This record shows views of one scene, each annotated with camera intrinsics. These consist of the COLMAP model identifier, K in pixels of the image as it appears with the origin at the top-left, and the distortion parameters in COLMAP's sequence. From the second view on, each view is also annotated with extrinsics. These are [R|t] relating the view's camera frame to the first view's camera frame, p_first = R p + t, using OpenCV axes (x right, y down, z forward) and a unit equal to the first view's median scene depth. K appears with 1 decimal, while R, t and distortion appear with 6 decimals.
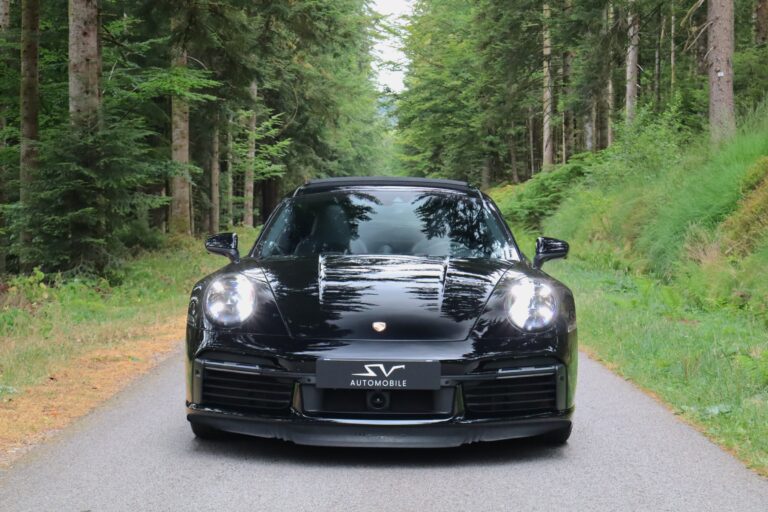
lens RADIAL K [[1582.6, 0, 384.0], [0, 1582.6, 256.0], [0, 0, 1]] dist [0.011935, 0.052652]
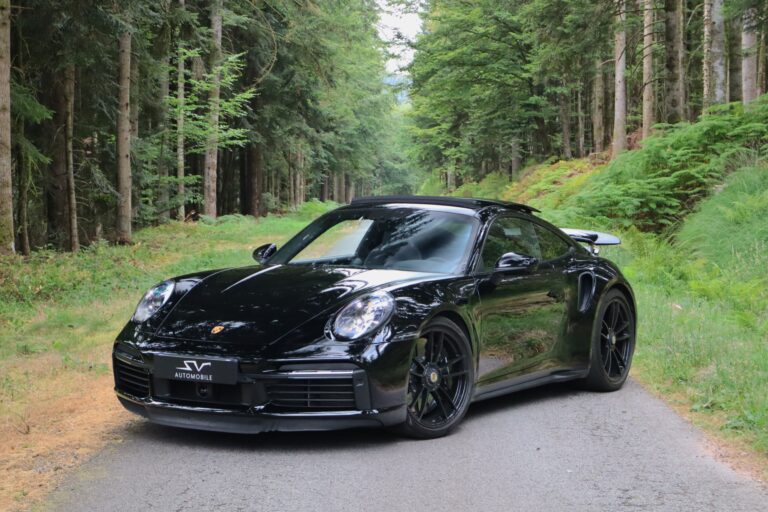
lens RADIAL K [[1582.6, 0, 384.0], [0, 1582.6, 256.0], [0, 0, 1]] dist [0.011935, 0.052652]
pose [[0.999984, 0.001833, -0.005328, -0.000327], [-0.001767, 0.999921, 0.012455, -0.008692], [0.005350, -0.012446, 0.999908, 0.239036]]
